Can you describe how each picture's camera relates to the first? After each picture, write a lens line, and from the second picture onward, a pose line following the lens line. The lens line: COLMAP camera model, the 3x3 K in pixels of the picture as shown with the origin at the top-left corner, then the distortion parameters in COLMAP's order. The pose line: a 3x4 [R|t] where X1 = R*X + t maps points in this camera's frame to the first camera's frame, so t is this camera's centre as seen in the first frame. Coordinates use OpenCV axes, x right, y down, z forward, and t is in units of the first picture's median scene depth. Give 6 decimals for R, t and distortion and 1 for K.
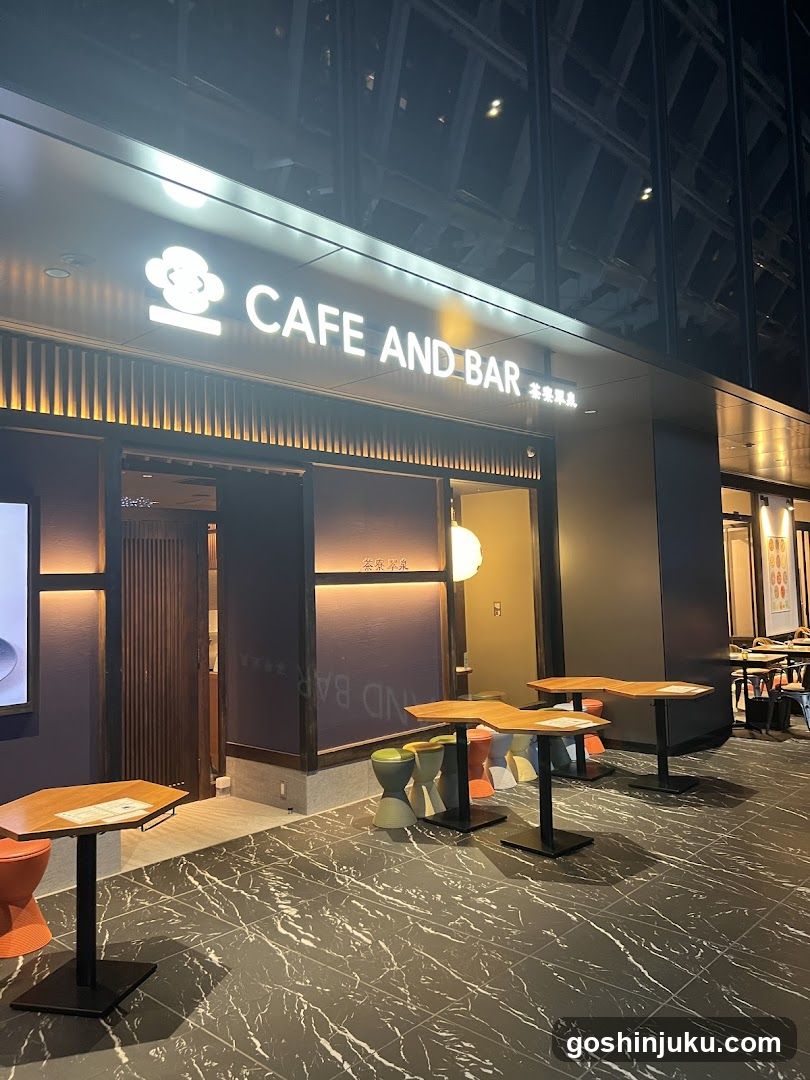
lens RADIAL K [[797.6, 0, 405.3], [0, 797.6, 519.8], [0, 0, 1]] dist [0.008645, -0.011841]
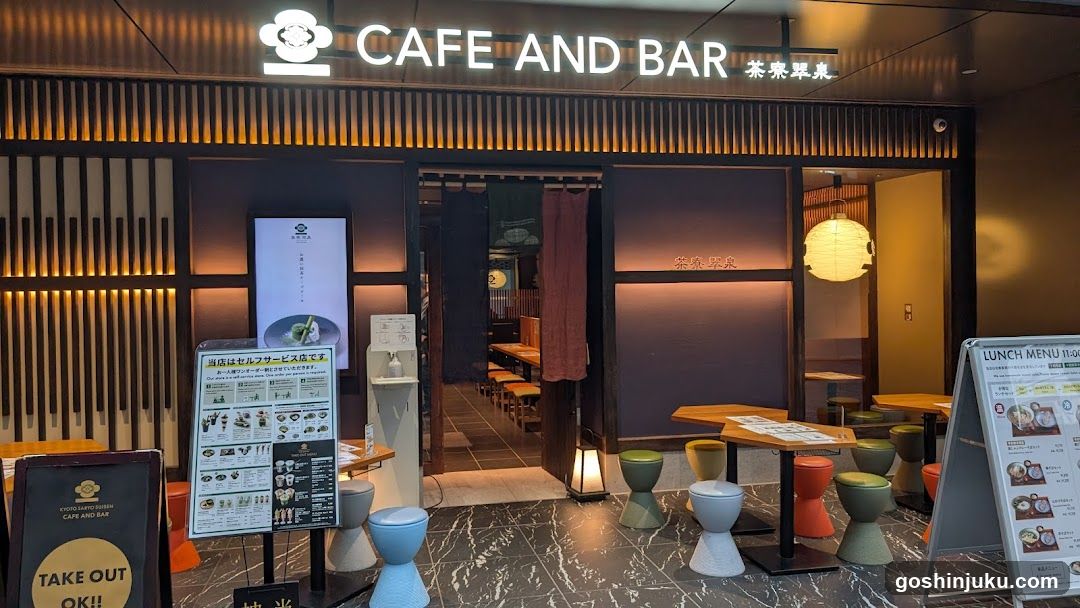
lens RADIAL K [[775.1, 0, 540.3], [0, 775.1, 286.3], [0, 0, 1]] dist [-0.003235, -0.009729]
pose [[0.818452, 0.012379, -0.574442, 0.545852], [0.038613, 0.996323, 0.076485, 0.006770], [0.573276, -0.084780, 0.814964, 0.156277]]
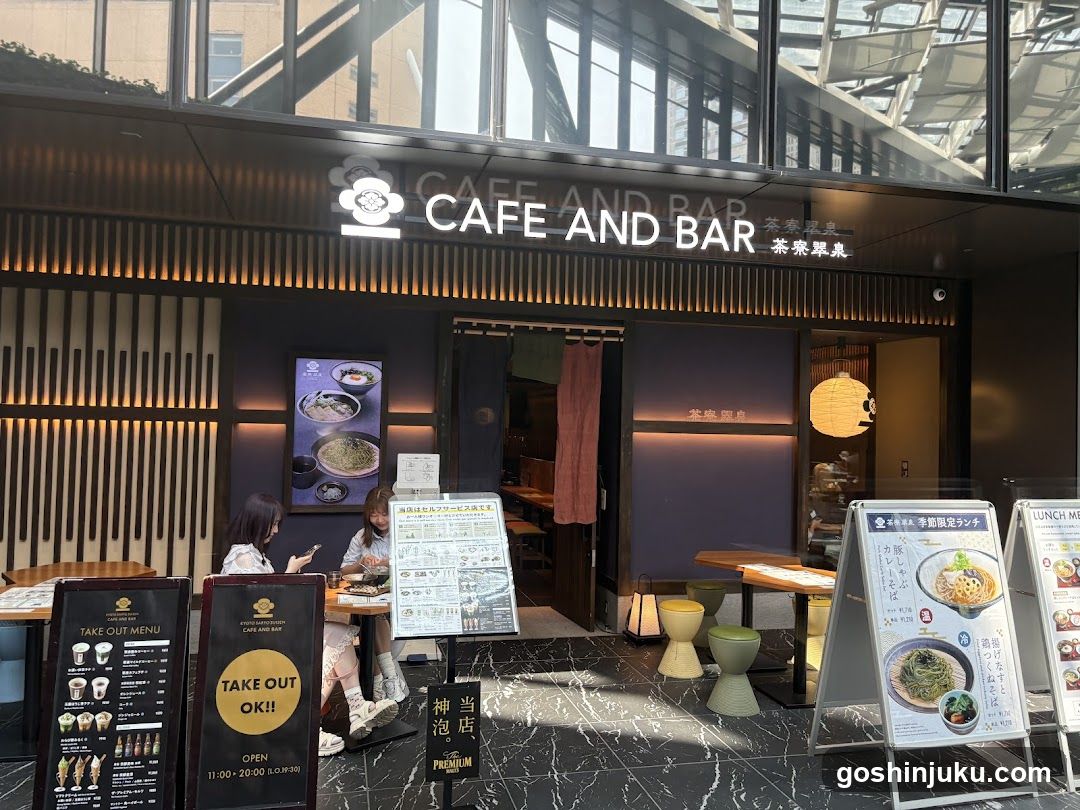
lens RADIAL K [[797.6, 0, 545.9], [0, 797.6, 394.3], [0, 0, 1]] dist [0.008645, -0.011841]
pose [[0.836820, 0.025568, -0.546880, 0.543082], [-0.002031, 0.999047, 0.043600, -0.024356], [0.547474, -0.035374, 0.836075, 0.013308]]
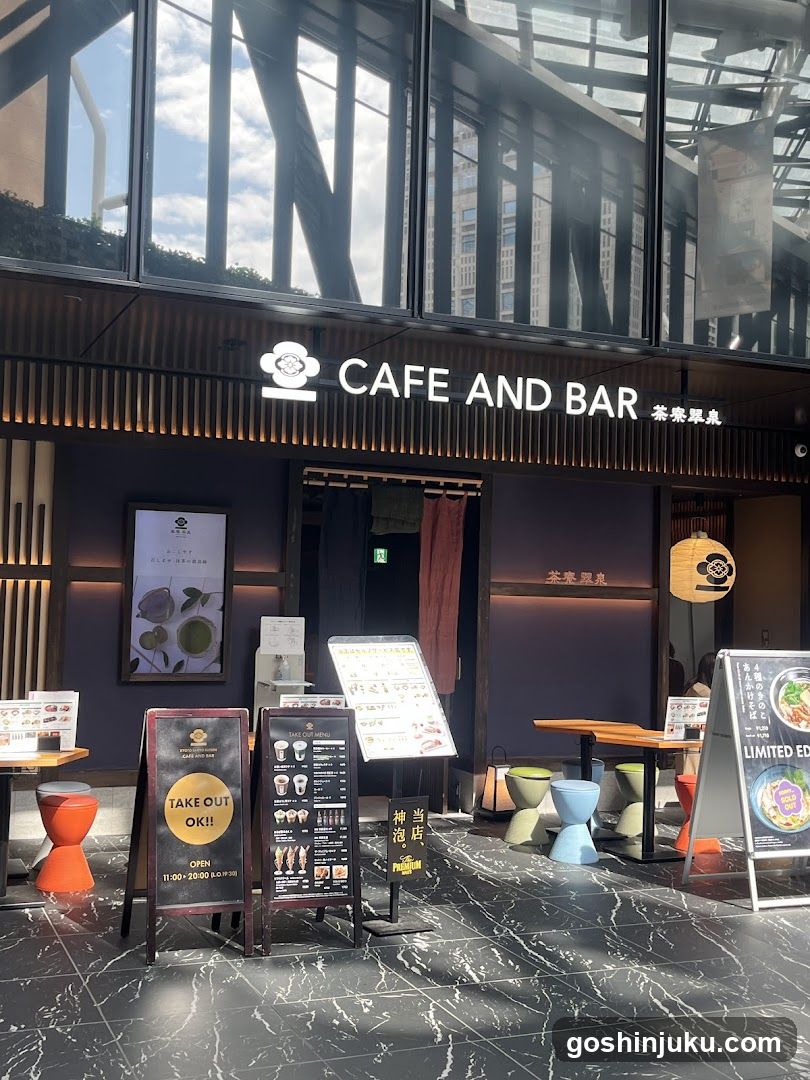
lens RADIAL K [[1227.9, 0, 398.9], [0, 1227.9, 542.4], [0, 0, 1]] dist [-0.020520, 0.000000]
pose [[0.906764, 0.033118, -0.420336, 0.614167], [-0.020616, 0.999201, 0.034254, -0.049311], [0.421134, -0.022395, 0.906722, -0.664946]]
